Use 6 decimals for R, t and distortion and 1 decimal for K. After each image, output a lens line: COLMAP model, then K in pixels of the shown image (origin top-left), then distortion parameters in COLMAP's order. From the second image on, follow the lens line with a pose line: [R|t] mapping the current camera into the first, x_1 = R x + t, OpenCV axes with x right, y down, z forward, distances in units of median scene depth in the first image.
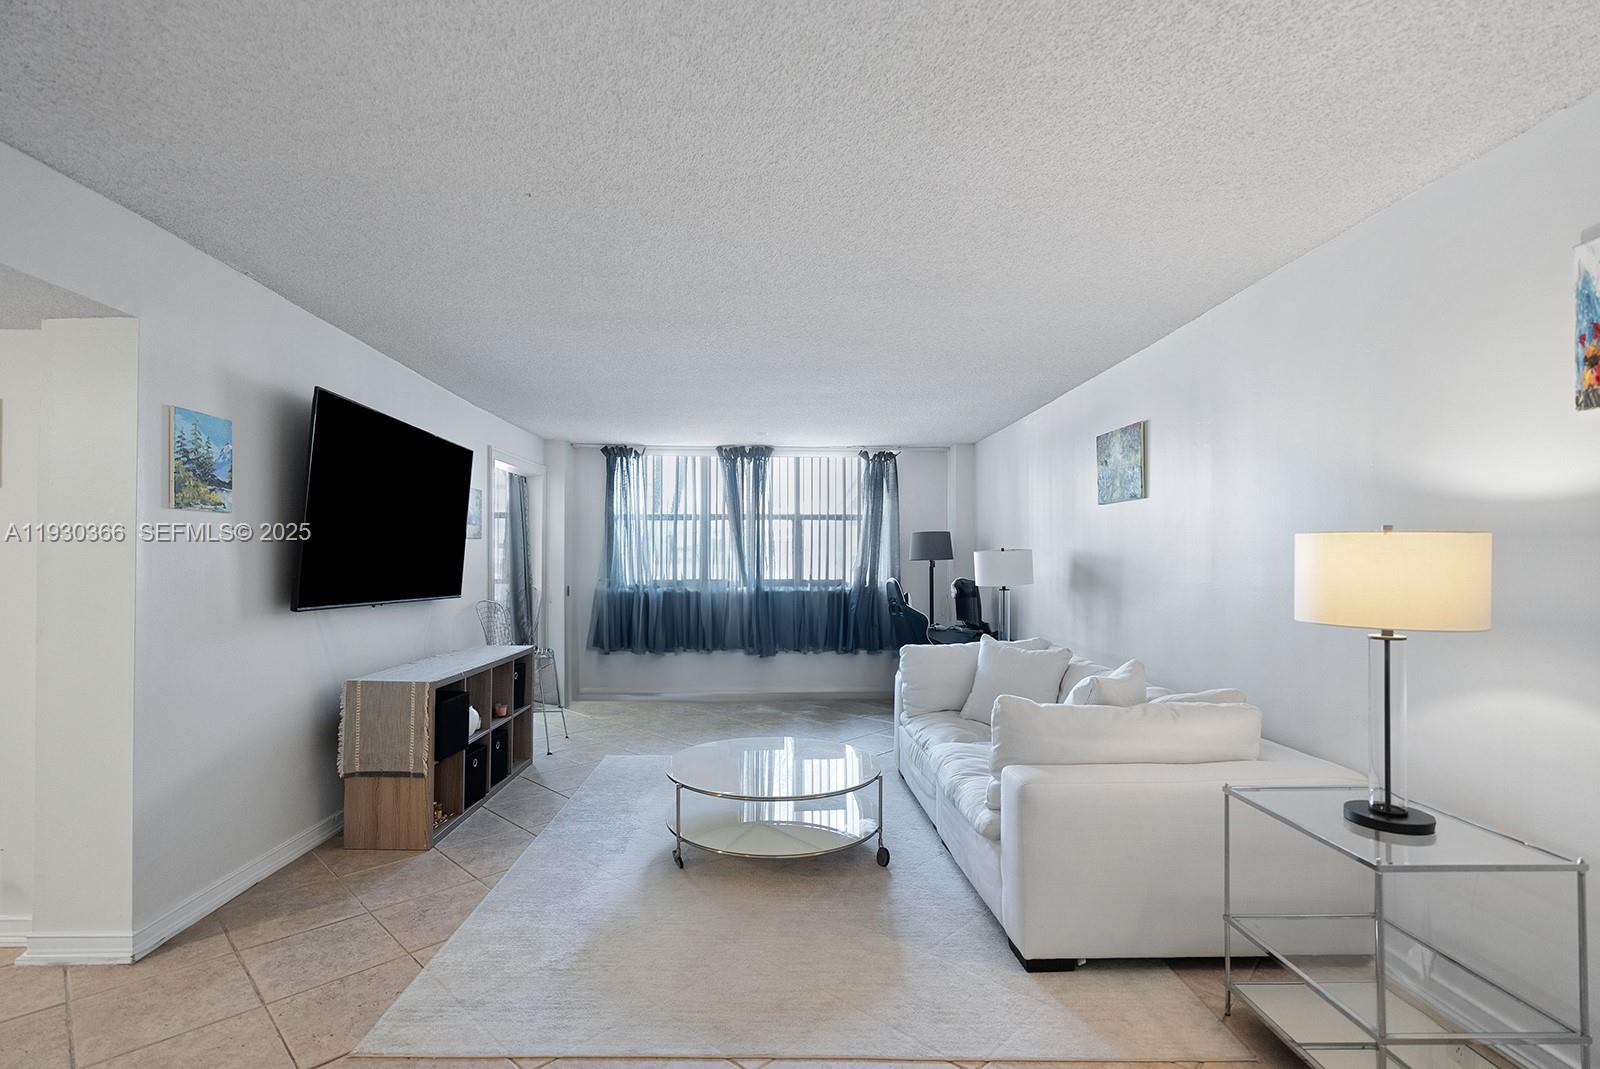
lens RADIAL K [[735.9, 0, 774.2], [0, 735.9, 551.2], [0, 0, 1]] dist [-0.000462, 0.000795]
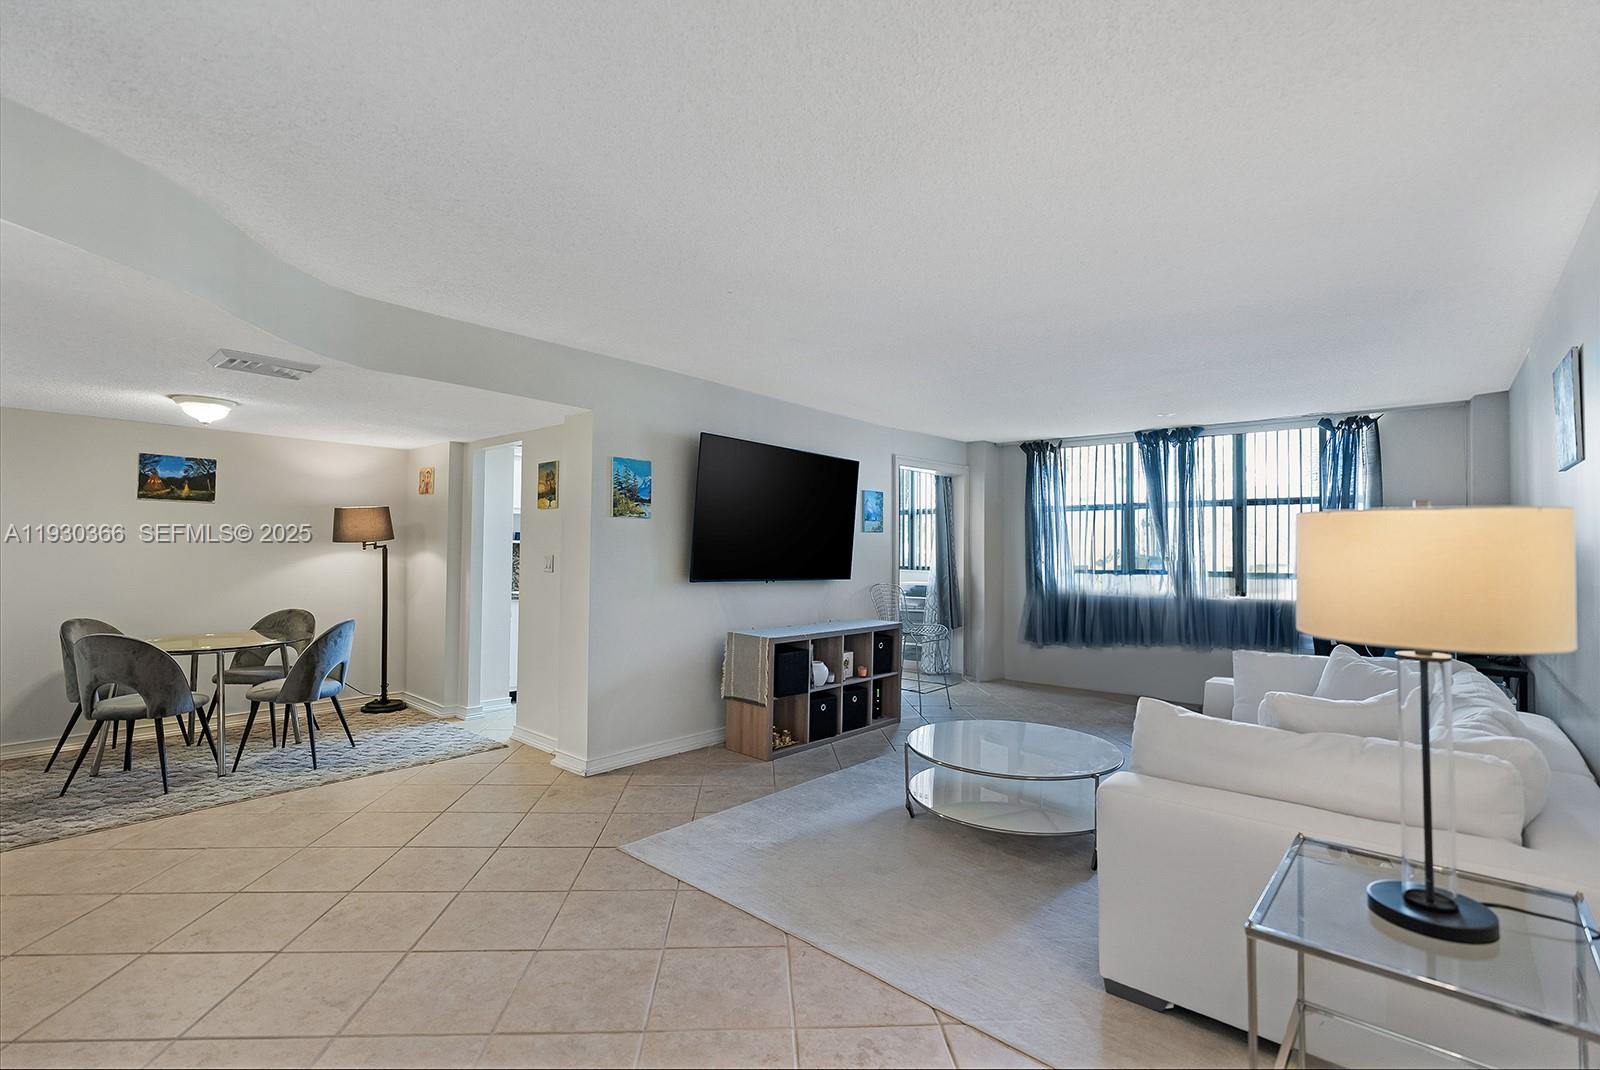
lens RADIAL K [[723.6, 0, 800.0], [0, 723.6, 535.0], [0, 0, 1]] dist [-0.001367, 0.000519]
pose [[0.742569, -0.009482, -0.669702, 0.411235], [0.001484, 0.999921, -0.012511, 0.003029], [0.669768, 0.008296, 0.742524, 0.034328]]
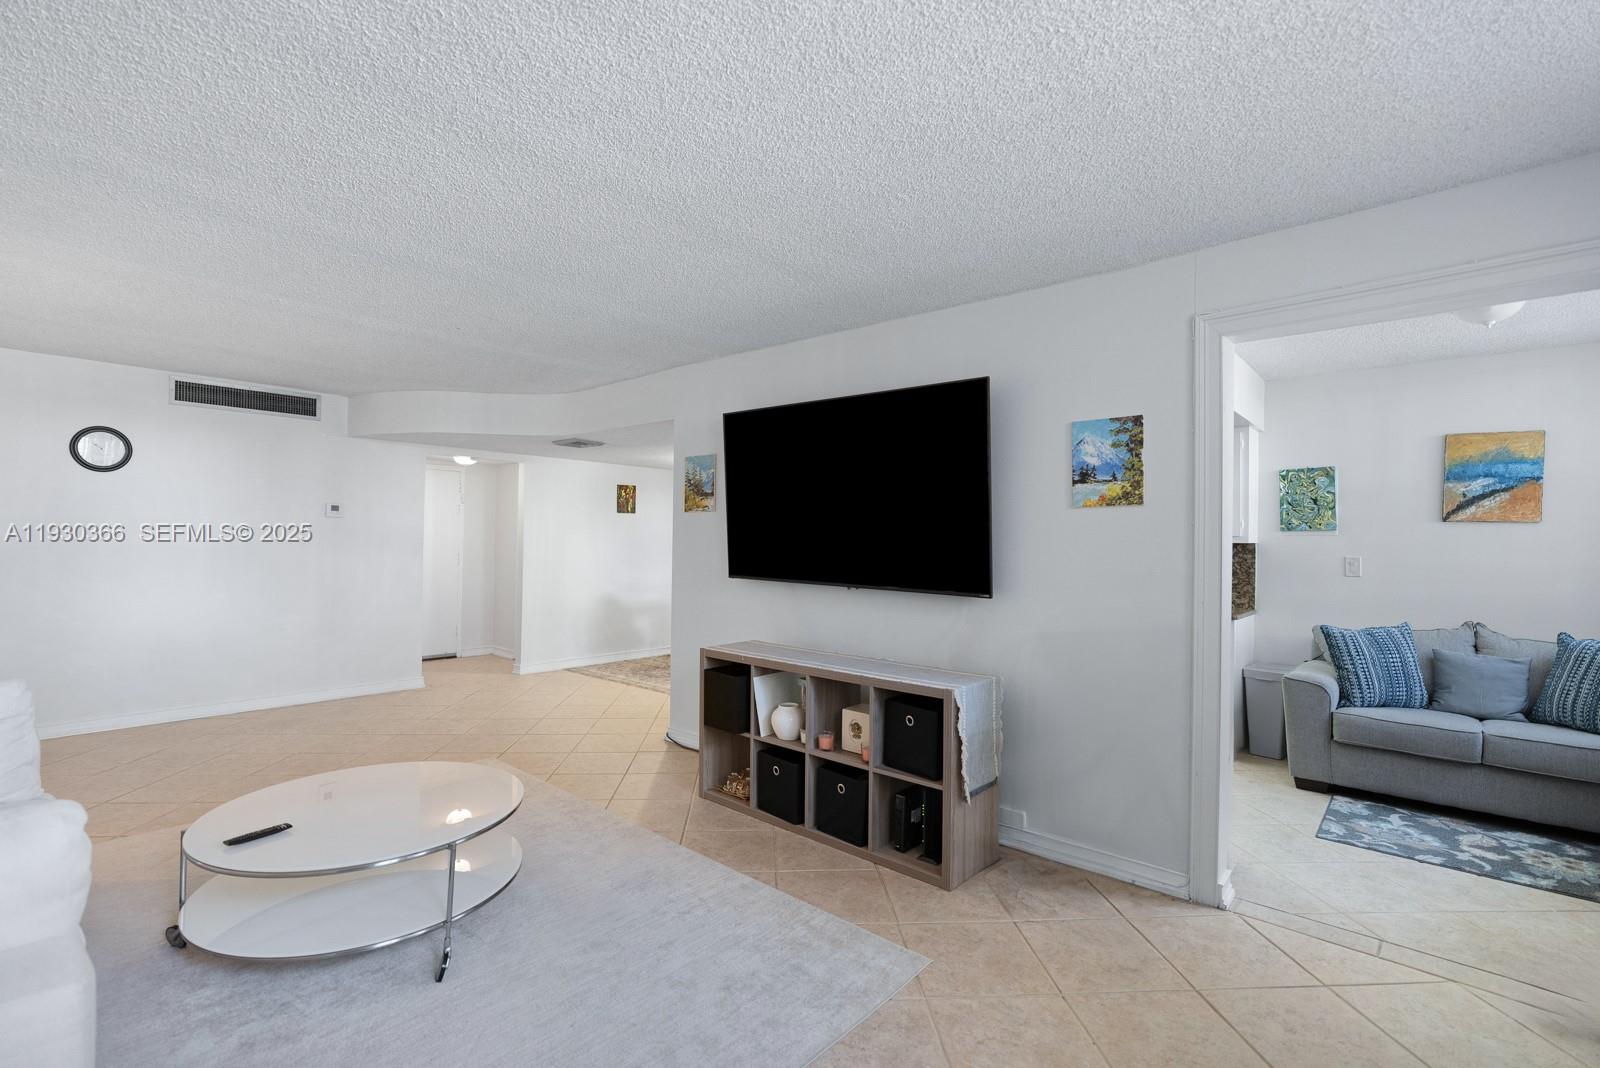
lens RADIAL K [[731.5, 0, 794.8], [0, 731.5, 535.0], [0, 0, 1]] dist [-0.000401, 0.001423]
pose [[-0.678187, -0.018364, -0.734660, 0.227282], [-0.004104, 0.999767, -0.021203, 0.023967], [0.734878, -0.011364, -0.678104, 1.621073]]
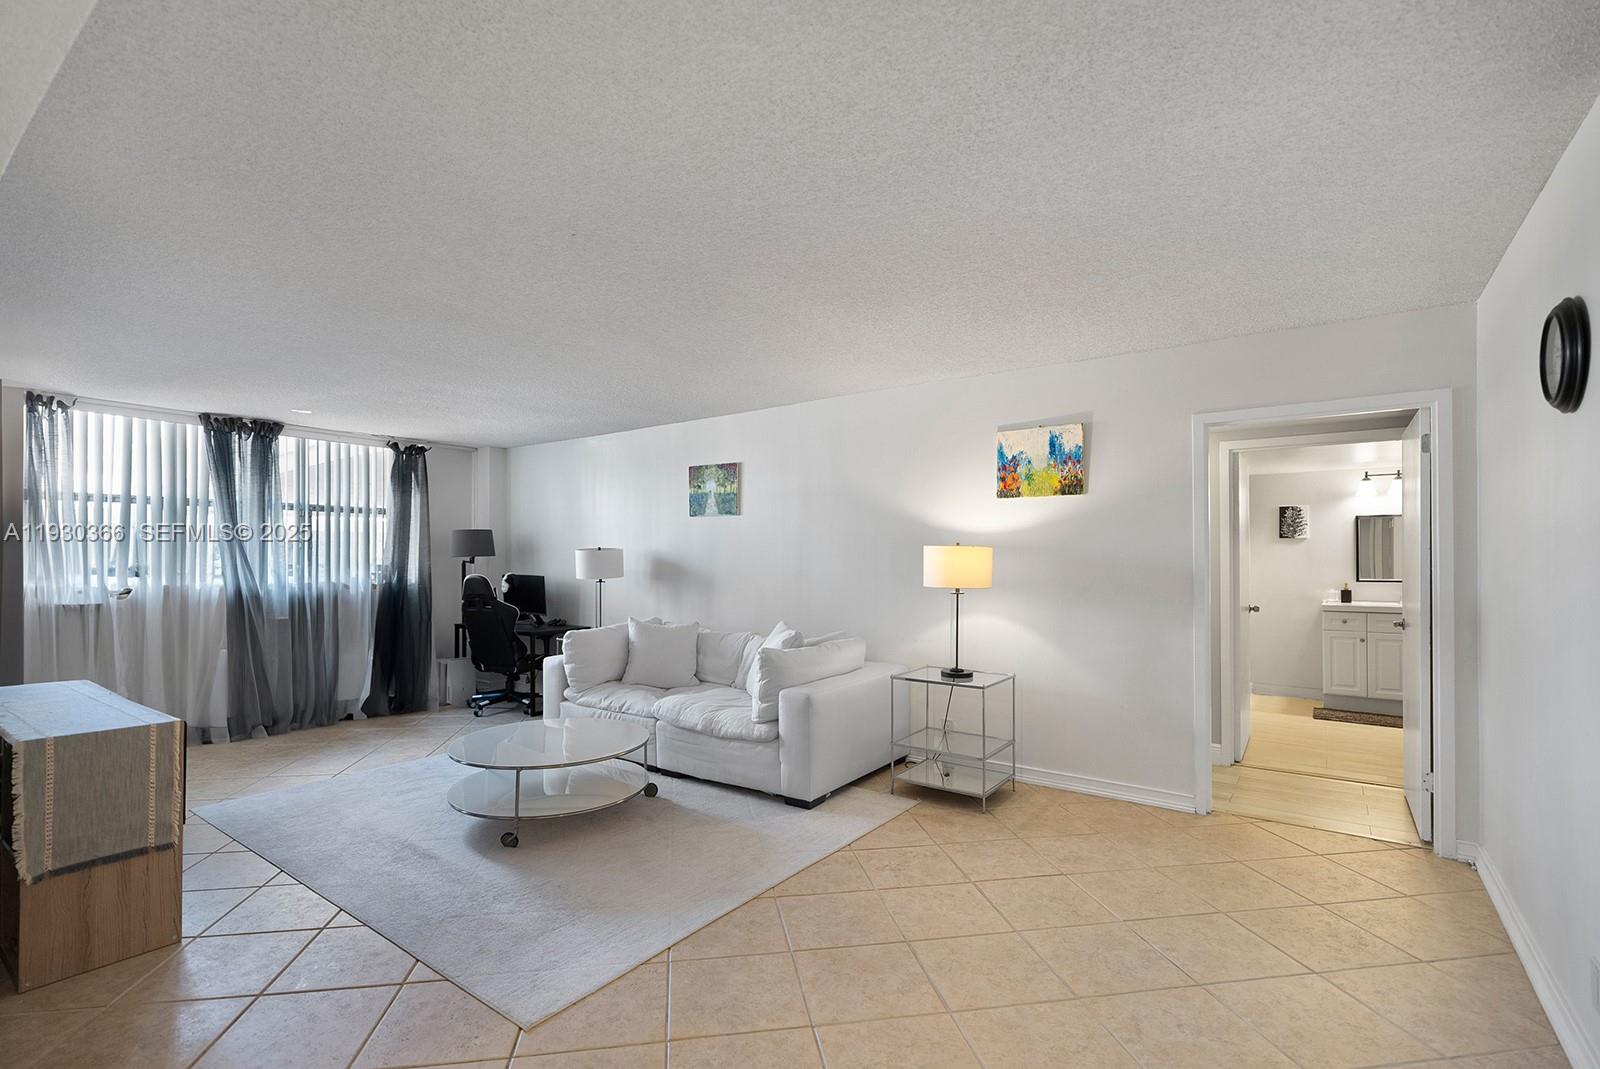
lens RADIAL K [[732.7, 0, 797.3], [0, 732.7, 552.6], [0, 0, 1]] dist [-0.000515, 0.000435]
pose [[0.595198, 0.002511, 0.803575, -0.602438], [-0.010221, 0.999938, 0.004445, -0.005578], [-0.803514, -0.010859, 0.595187, 0.033230]]
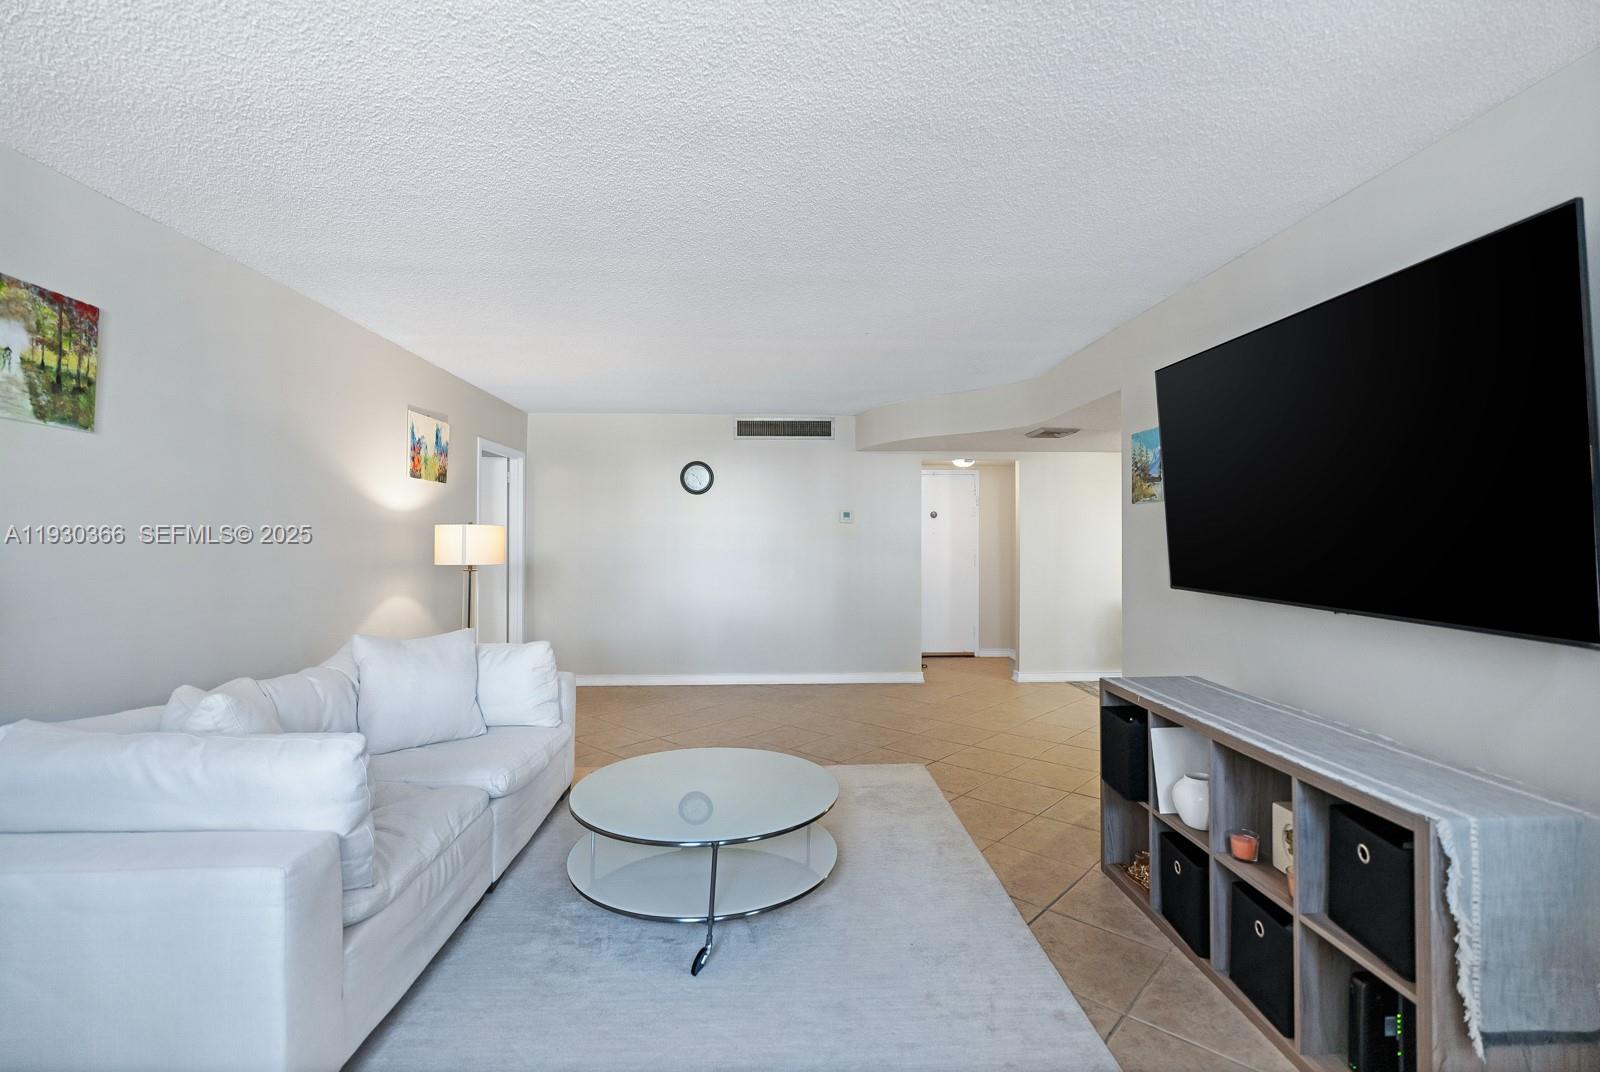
lens RADIAL K [[731.5, 0, 794.8], [0, 731.5, 537.0], [0, 0, 1]] dist [-0.000401, 0.001423]
pose [[-0.999635, -0.003607, -0.026778, -0.070277], [-0.003134, 0.999839, -0.017687, 0.023258], [0.026837, -0.017596, -0.999485, 1.614605]]
